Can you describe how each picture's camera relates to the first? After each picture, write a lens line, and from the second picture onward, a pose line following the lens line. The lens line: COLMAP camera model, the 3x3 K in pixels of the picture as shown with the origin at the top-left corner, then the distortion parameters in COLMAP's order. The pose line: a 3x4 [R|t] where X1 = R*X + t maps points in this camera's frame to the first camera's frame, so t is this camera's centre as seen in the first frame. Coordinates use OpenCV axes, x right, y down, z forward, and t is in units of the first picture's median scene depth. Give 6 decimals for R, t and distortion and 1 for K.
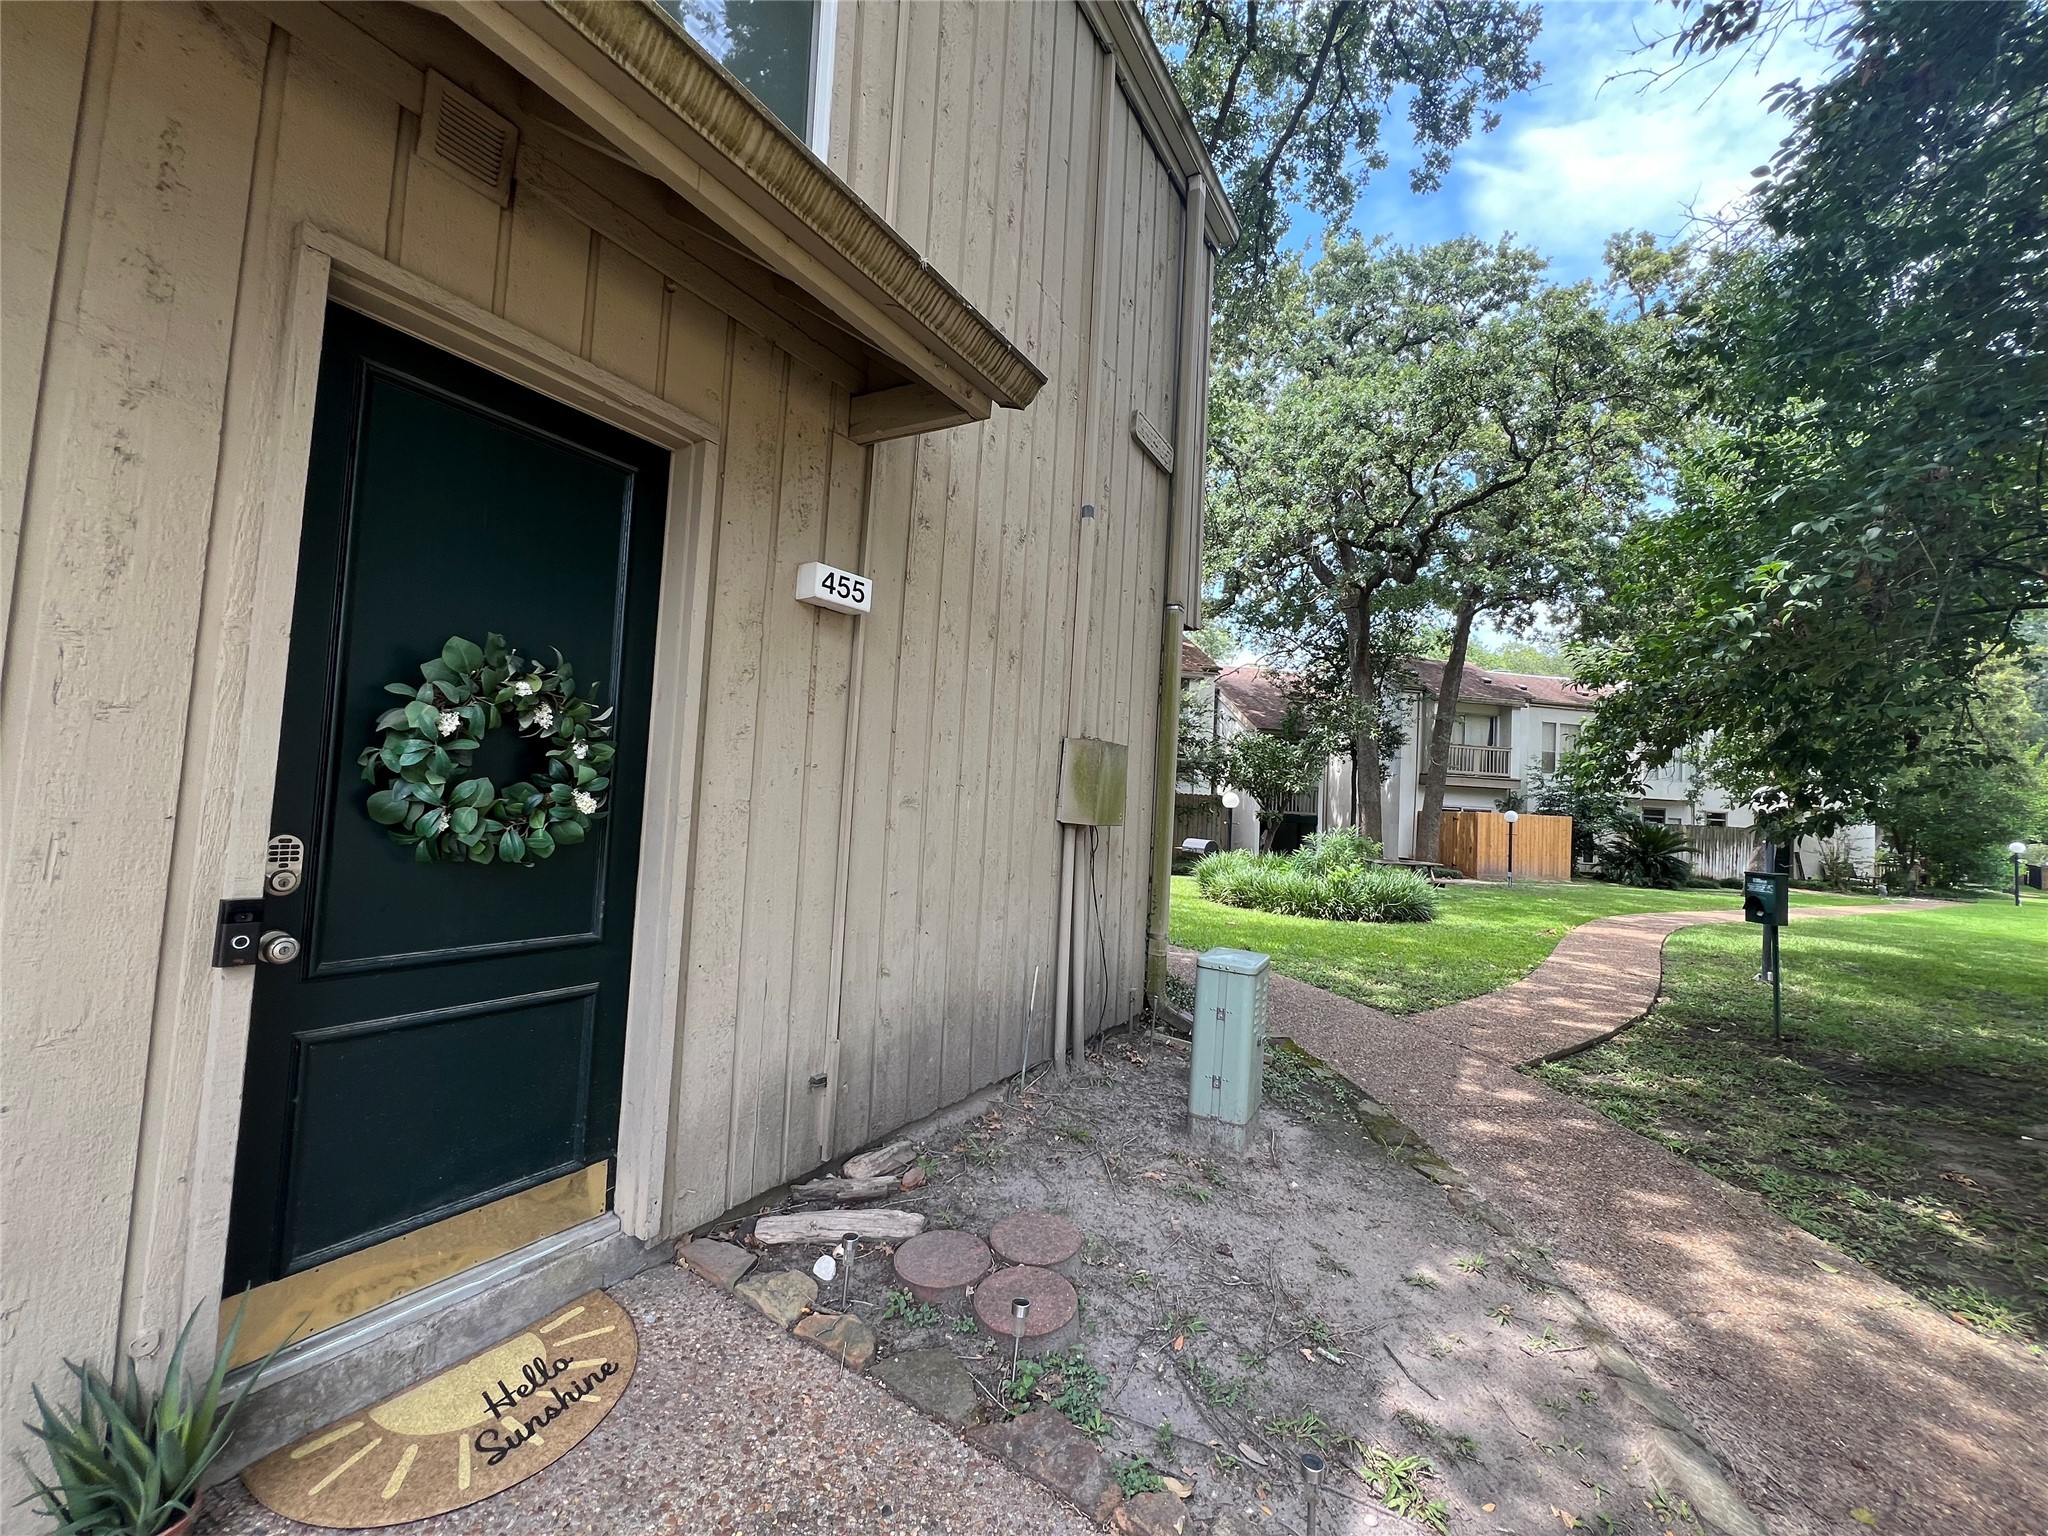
lens RADIAL K [[824.8, 0, 1015.6], [0, 824.8, 762.2], [0, 0, 1]] dist [0.004216, 0.000079]
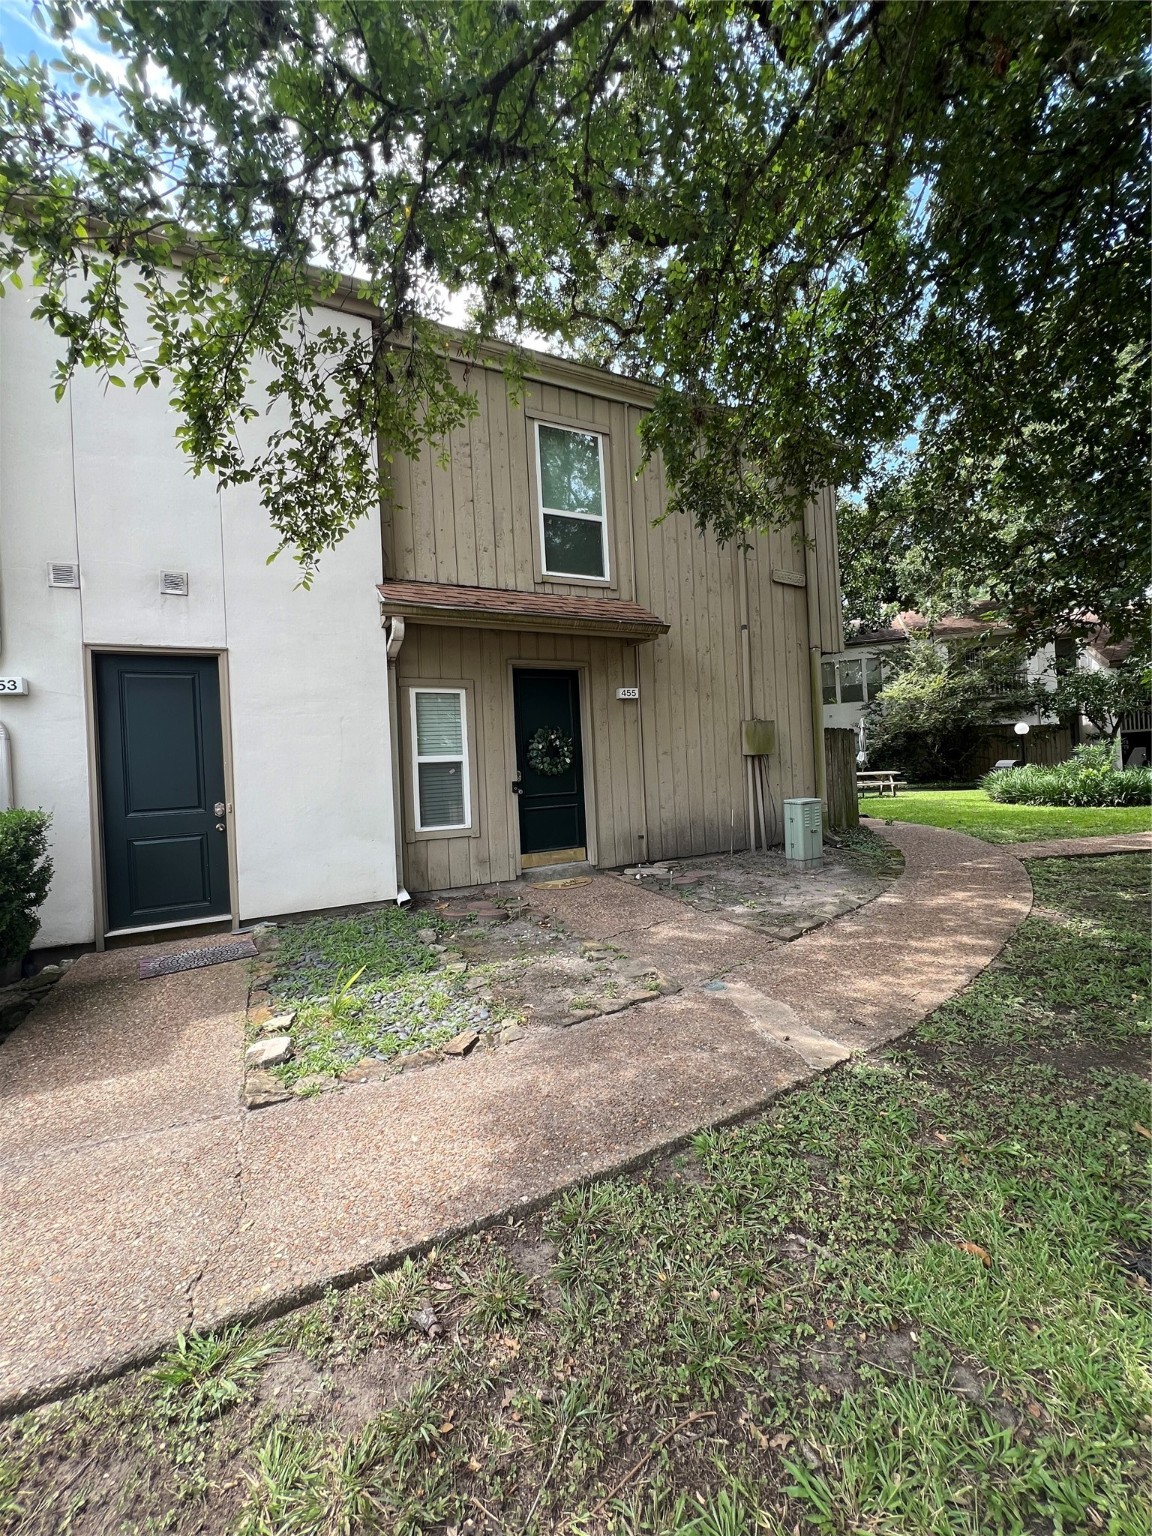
lens RADIAL K [[642.6, 0, 577.2], [0, 642.6, 765.3], [0, 0, 1]] dist [-0.003430, 0.000248]
pose [[0.845204, -0.095597, -0.525824, 0.860433], [0.120301, 0.992654, 0.012901, 0.023475], [0.520728, -0.074161, 0.850496, -1.230235]]
